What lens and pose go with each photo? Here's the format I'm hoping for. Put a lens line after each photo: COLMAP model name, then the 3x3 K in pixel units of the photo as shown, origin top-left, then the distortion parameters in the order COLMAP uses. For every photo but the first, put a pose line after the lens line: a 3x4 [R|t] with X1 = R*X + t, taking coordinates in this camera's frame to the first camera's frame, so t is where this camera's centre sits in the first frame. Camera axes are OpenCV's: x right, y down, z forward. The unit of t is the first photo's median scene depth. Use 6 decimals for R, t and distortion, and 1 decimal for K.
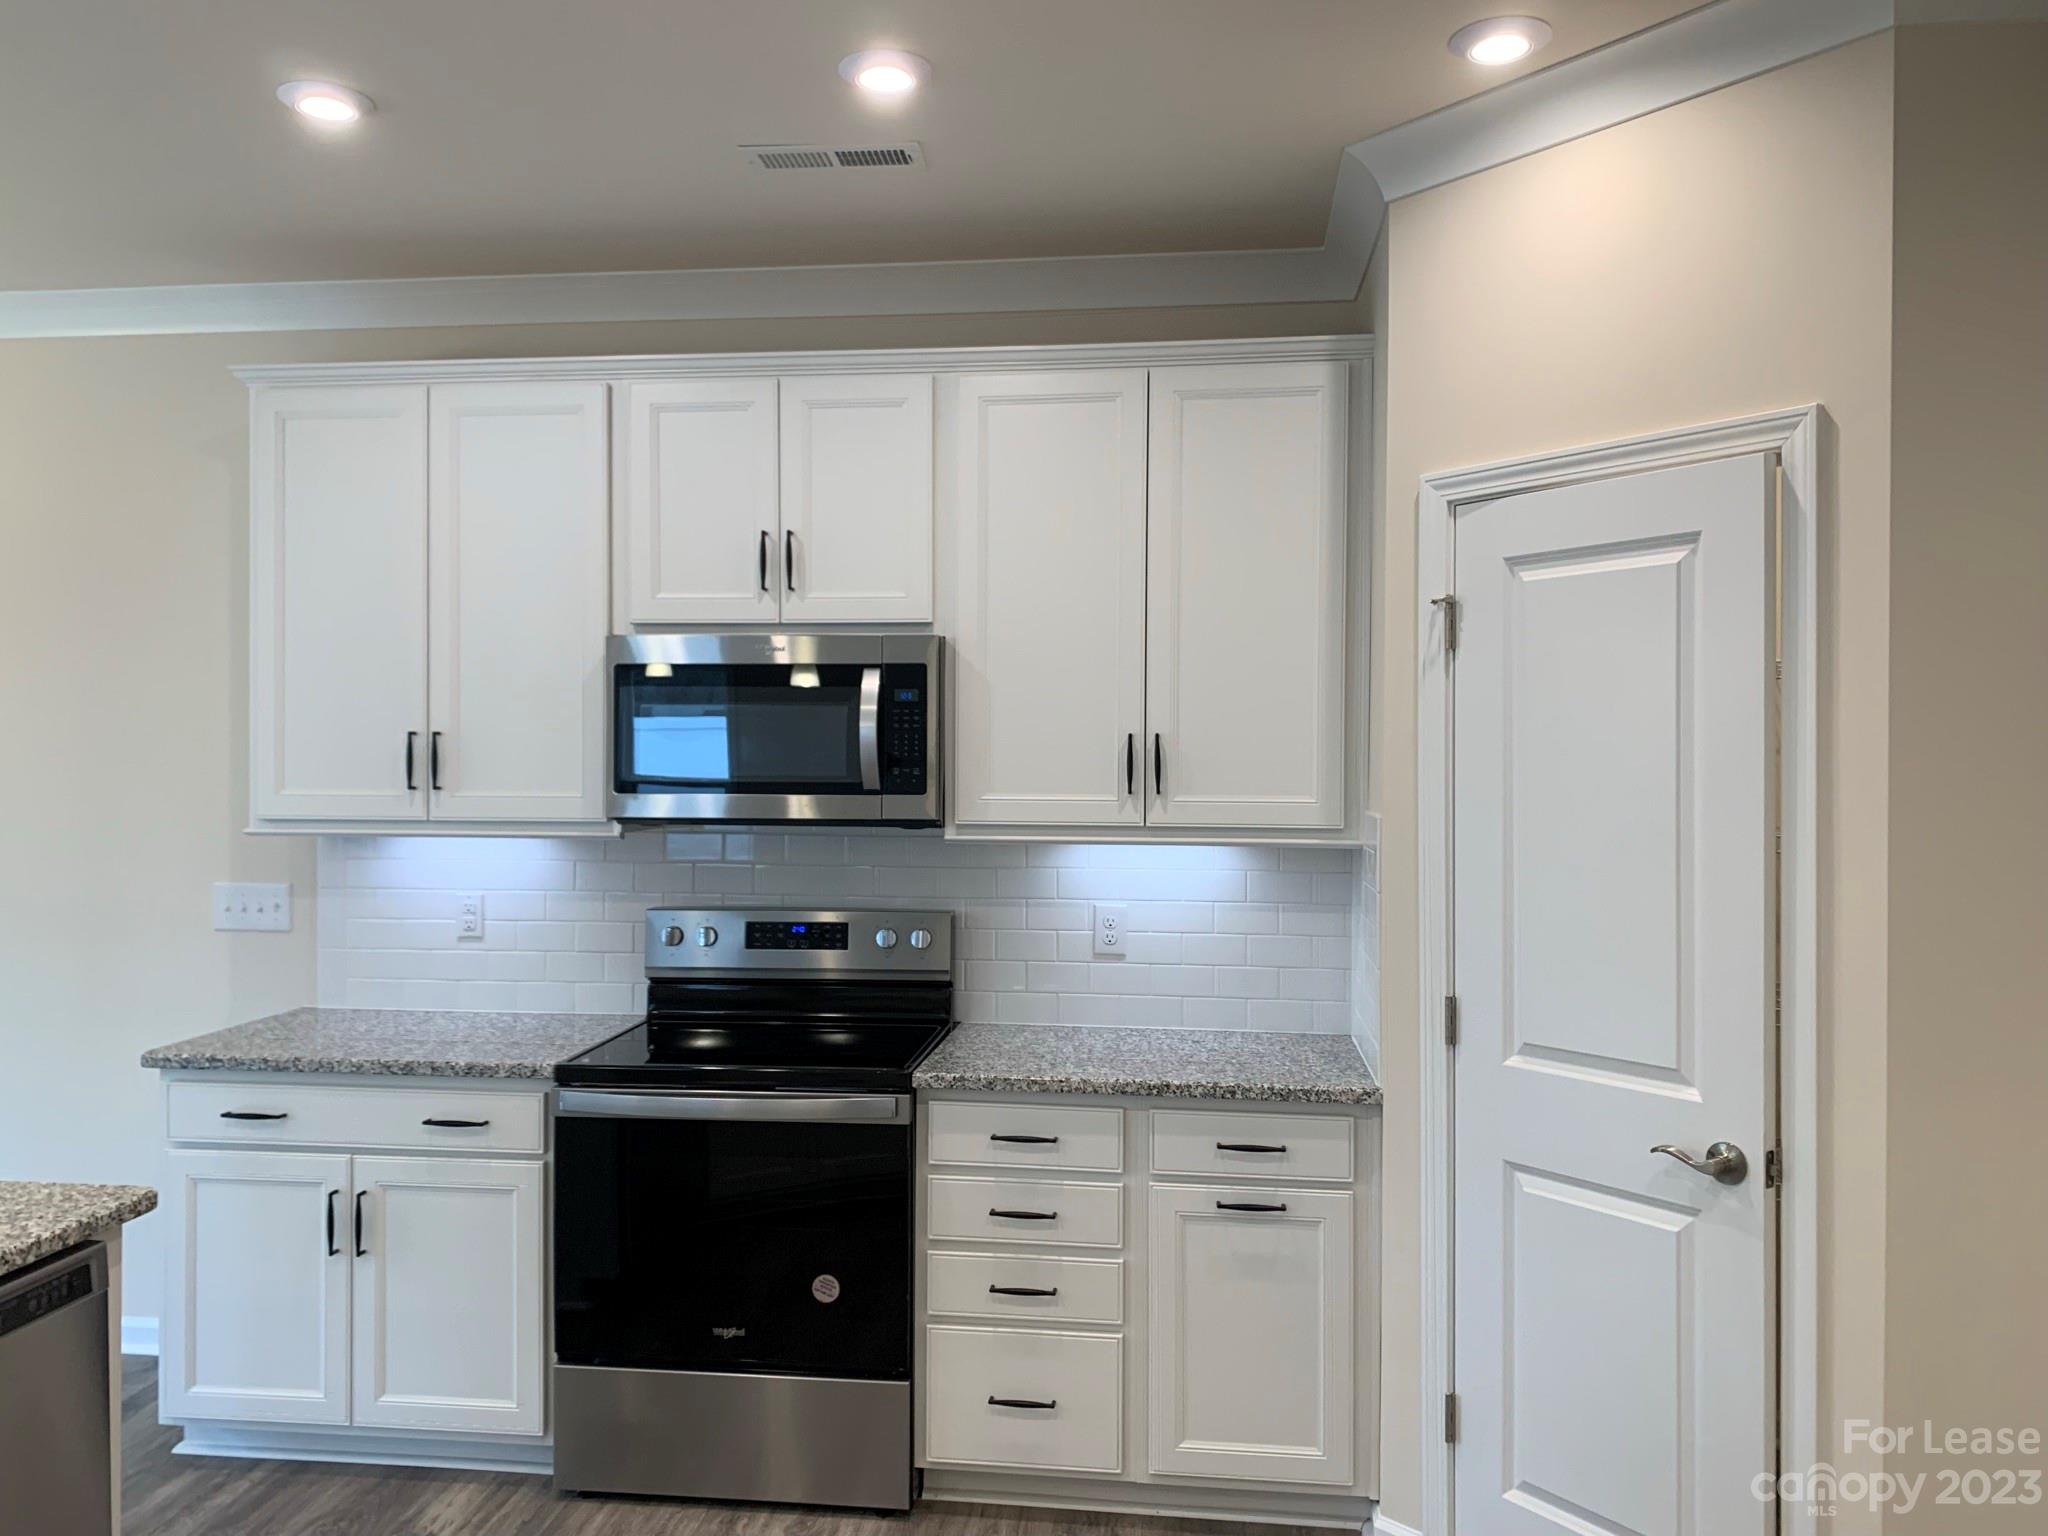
lens RADIAL K [[1549.0, 0, 1019.6], [0, 1549.0, 771.5], [0, 0, 1]] dist [0.033249, -0.033805]
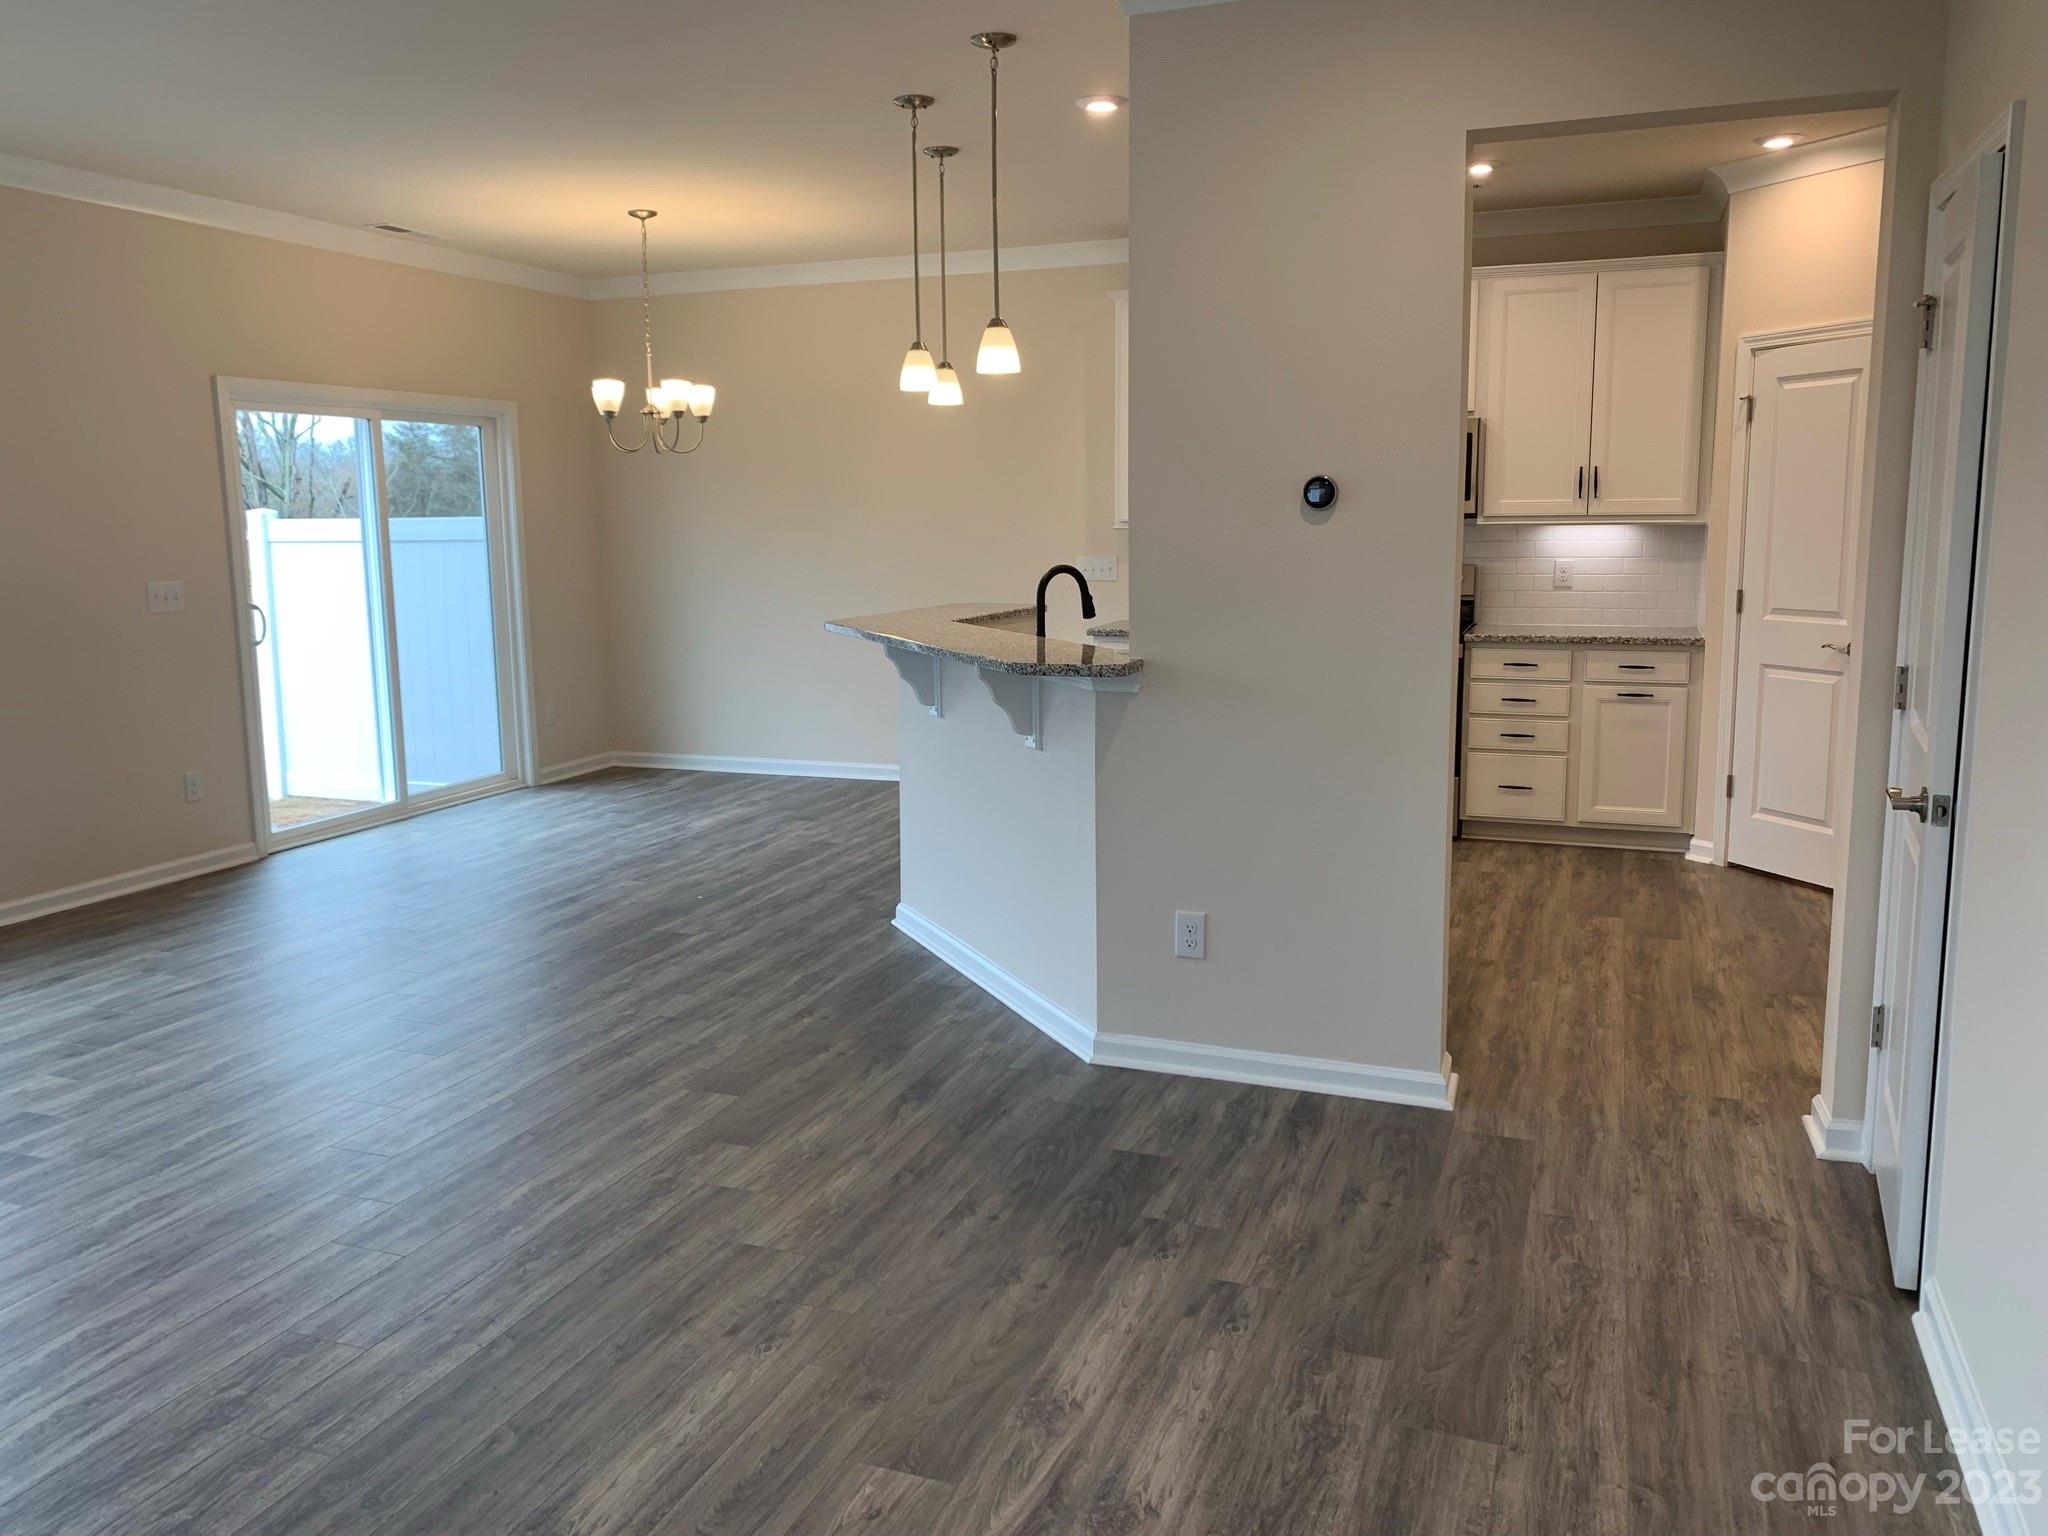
lens RADIAL K [[1549.0, 0, 1029.5], [0, 1549.0, 732.6], [0, 0, 1]] dist [0.033249, -0.033805]
pose [[0.970336, 0.021516, -0.240801, -0.134183], [0.011881, 0.990584, 0.136386, 0.034355], [0.241469, -0.135202, 0.960944, -1.196655]]
